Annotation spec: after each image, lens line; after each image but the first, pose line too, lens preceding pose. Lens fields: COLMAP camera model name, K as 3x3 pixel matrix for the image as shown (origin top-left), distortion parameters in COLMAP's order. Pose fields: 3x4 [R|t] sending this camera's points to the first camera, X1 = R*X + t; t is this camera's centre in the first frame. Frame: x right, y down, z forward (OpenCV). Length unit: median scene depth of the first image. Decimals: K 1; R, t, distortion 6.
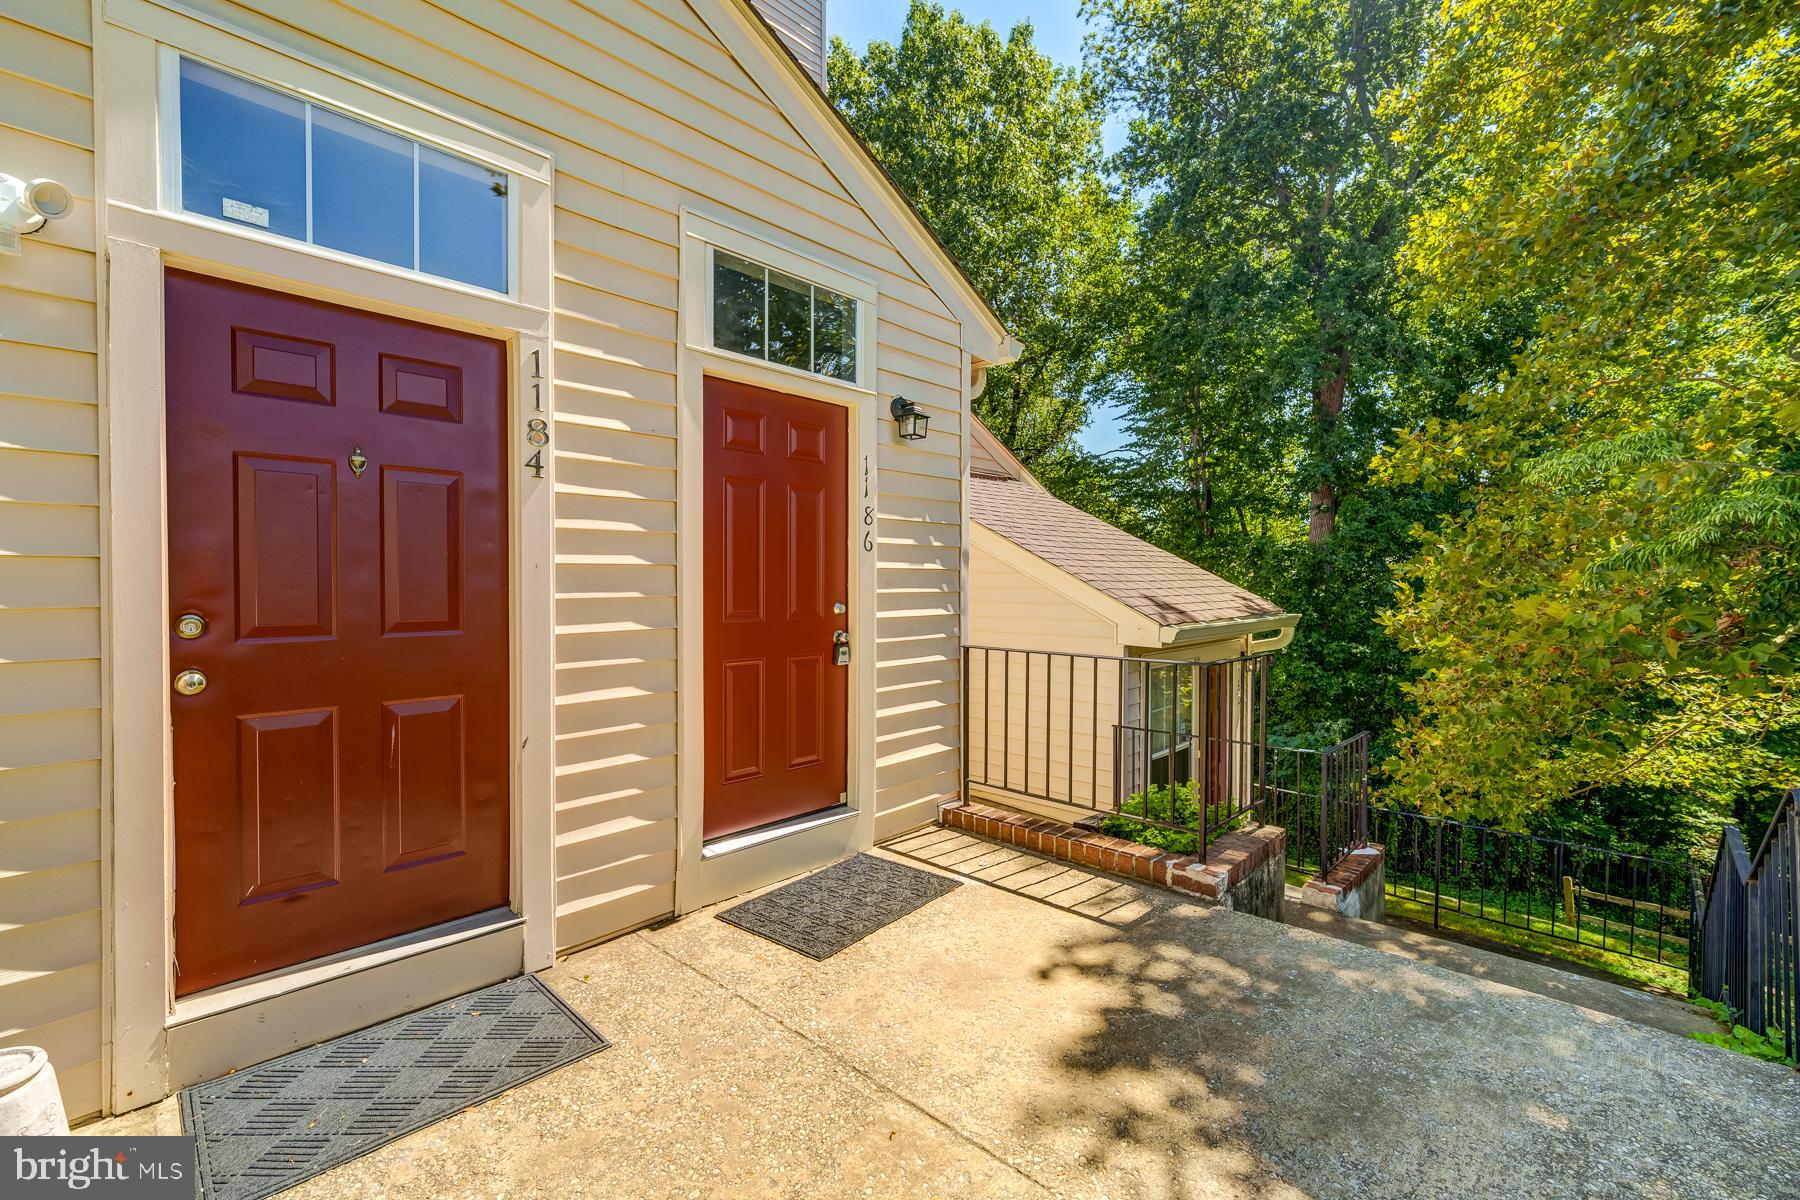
lens RADIAL K [[778.5, 0, 899.1], [0, 778.5, 582.4], [0, 0, 1]] dist [0.002803, -0.000049]
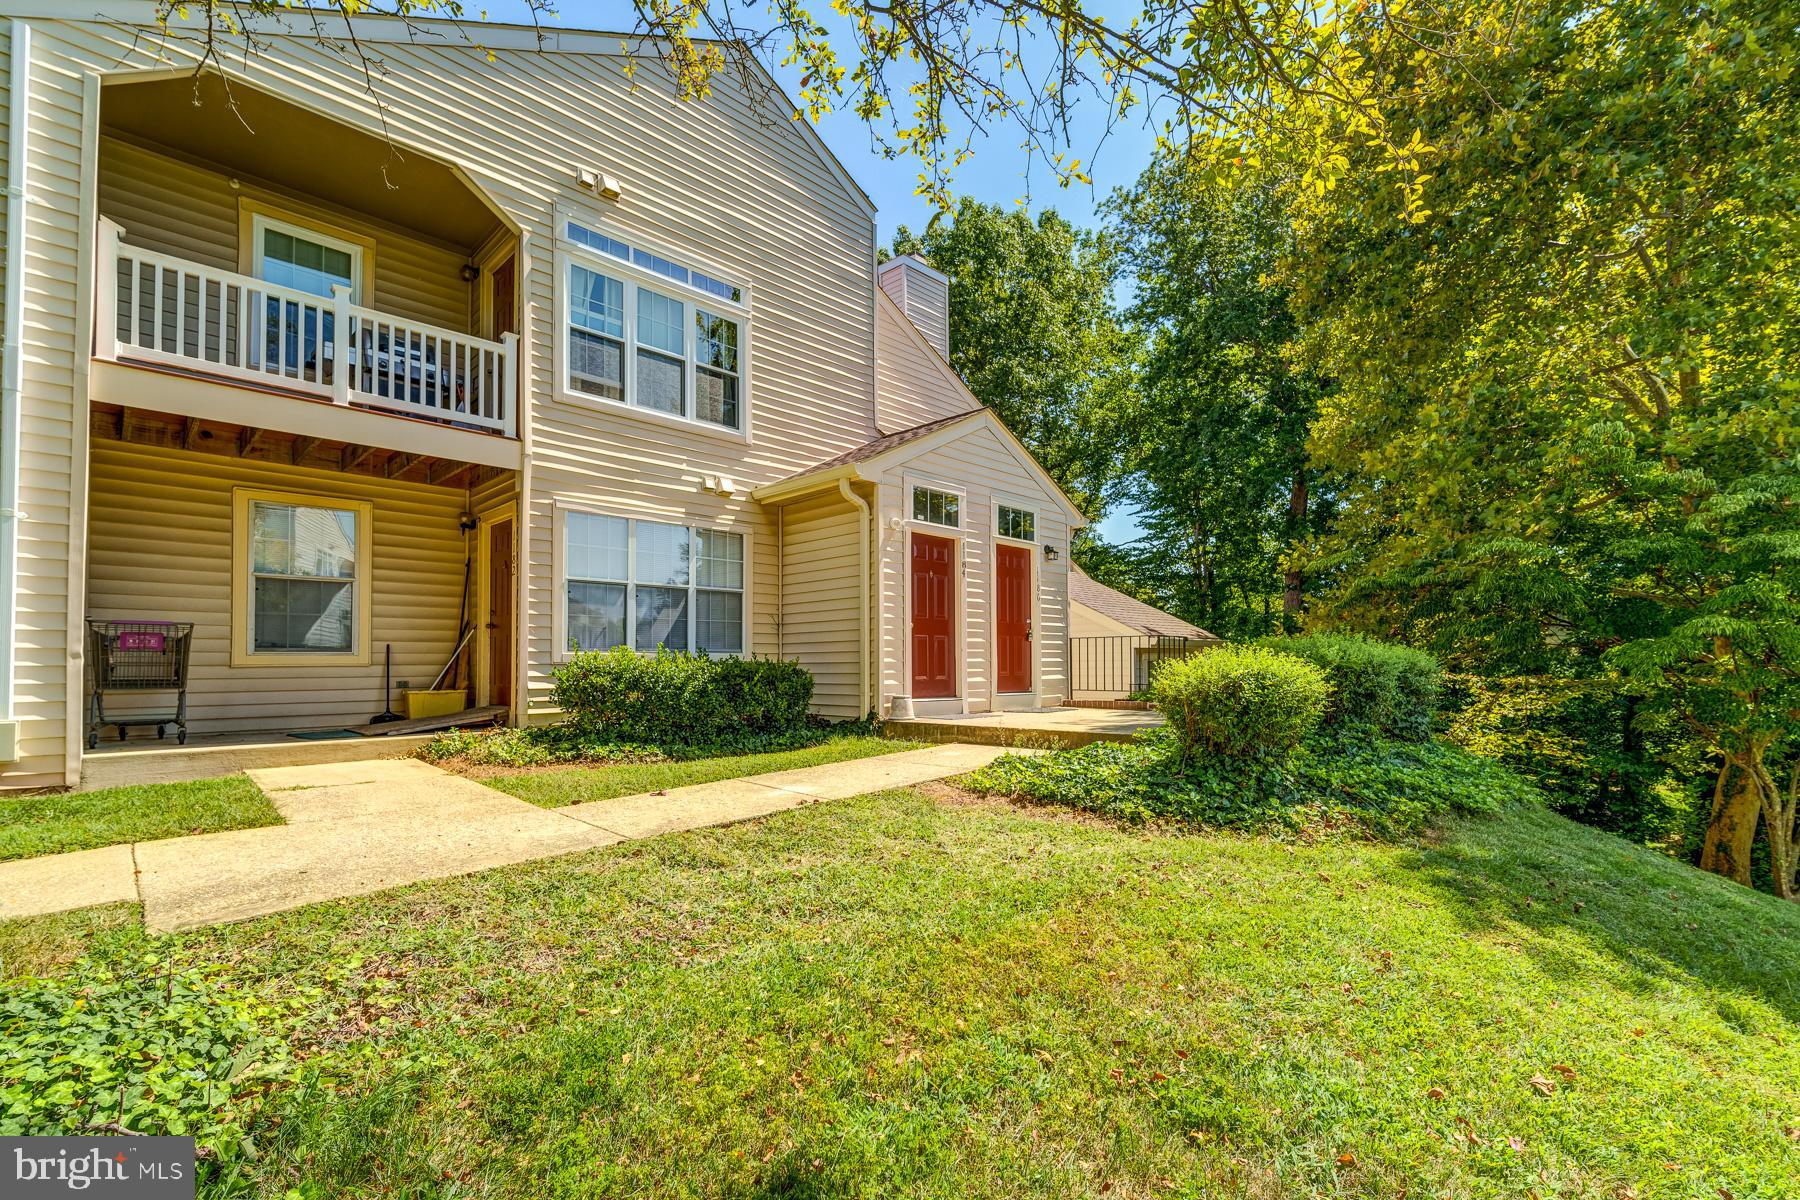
lens RADIAL K [[759.3, 0, 874.0], [0, 759.3, 641.8], [0, 0, 1]] dist [-0.014814, -0.000041]
pose [[0.998149, -0.009527, -0.060061, -0.459815], [0.007596, 0.999449, -0.032304, 0.187562], [0.060336, 0.031788, 0.997672, -1.722464]]
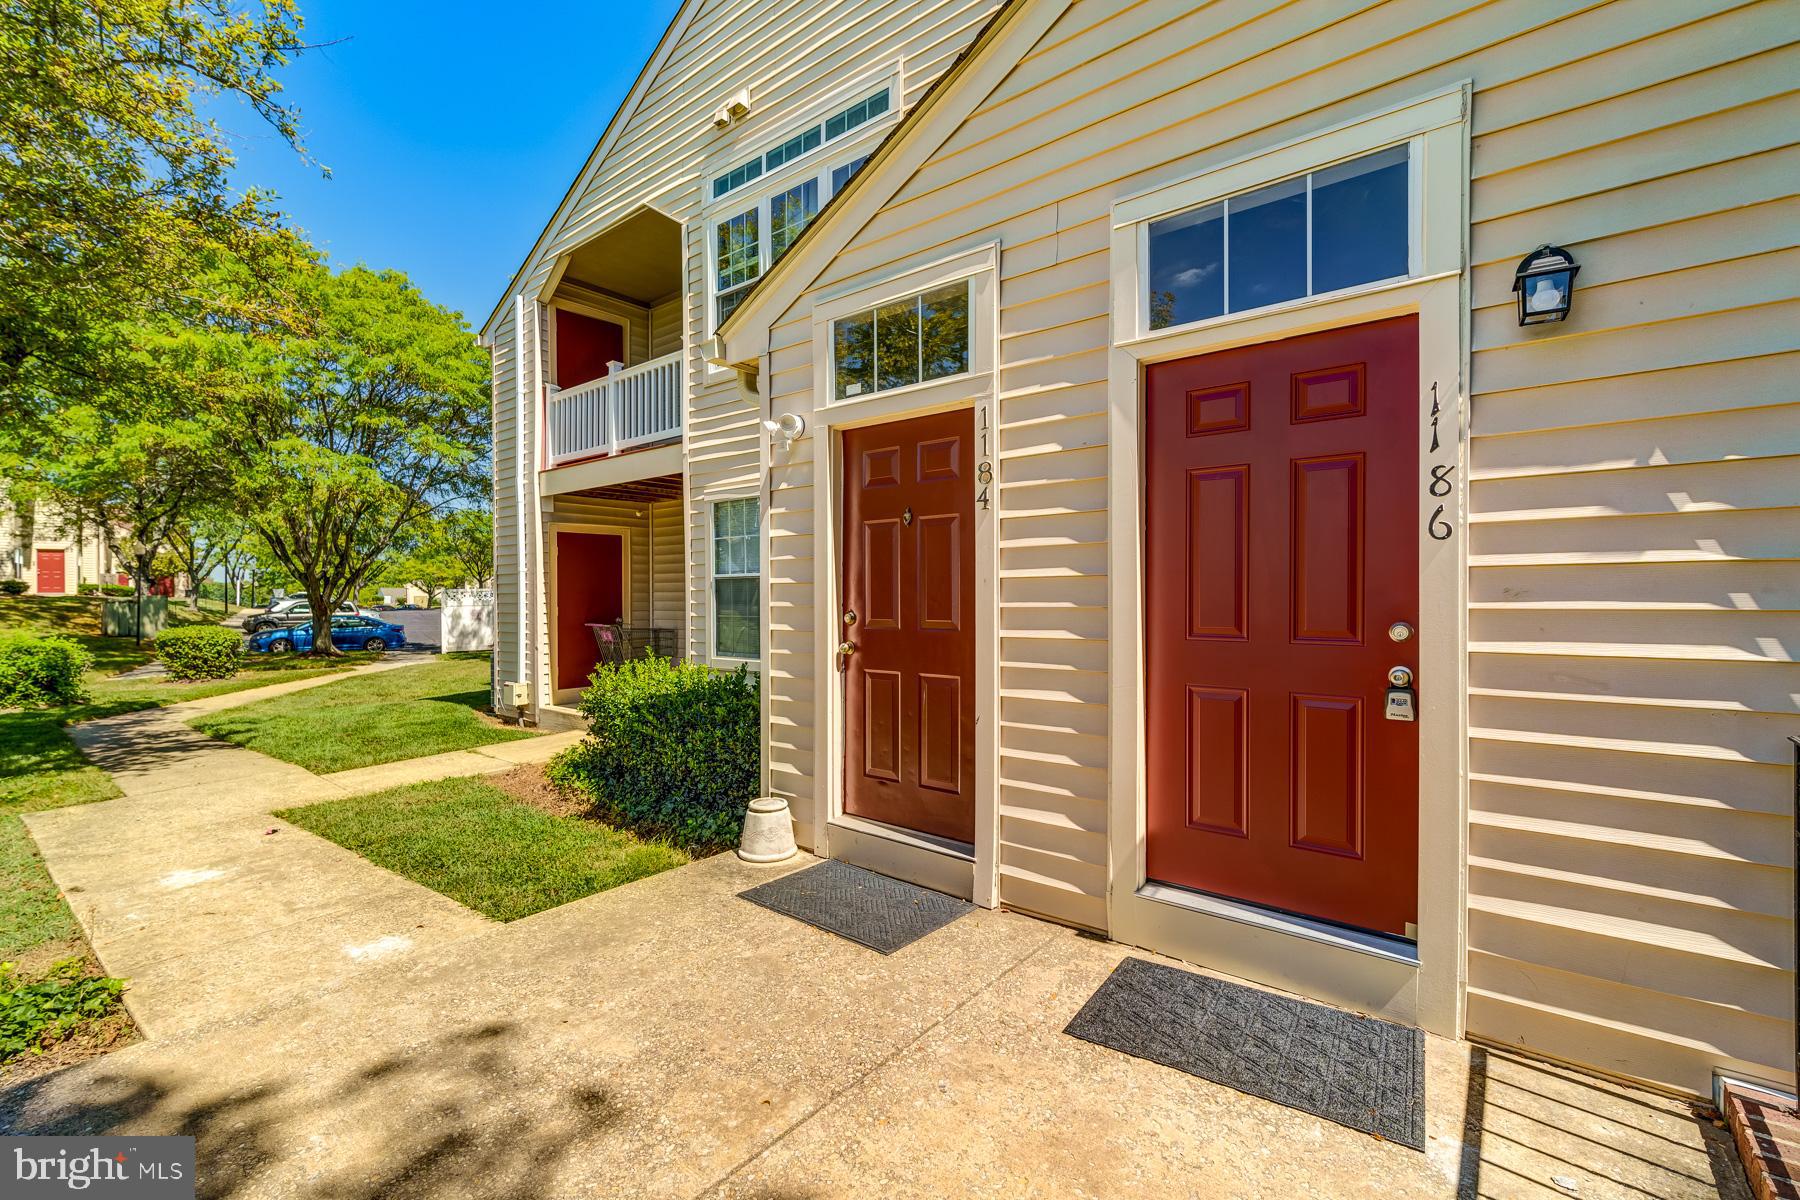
lens RADIAL K [[772.6, 0, 907.8], [0, 772.6, 597.8], [0, 0, 1]] dist [0.000749, 0.000131]
pose [[0.081923, -0.005005, -0.996626, 0.513011], [-0.000966, 0.999987, -0.005101, 0.008737], [0.996638, 0.001380, 0.081917, 0.529714]]
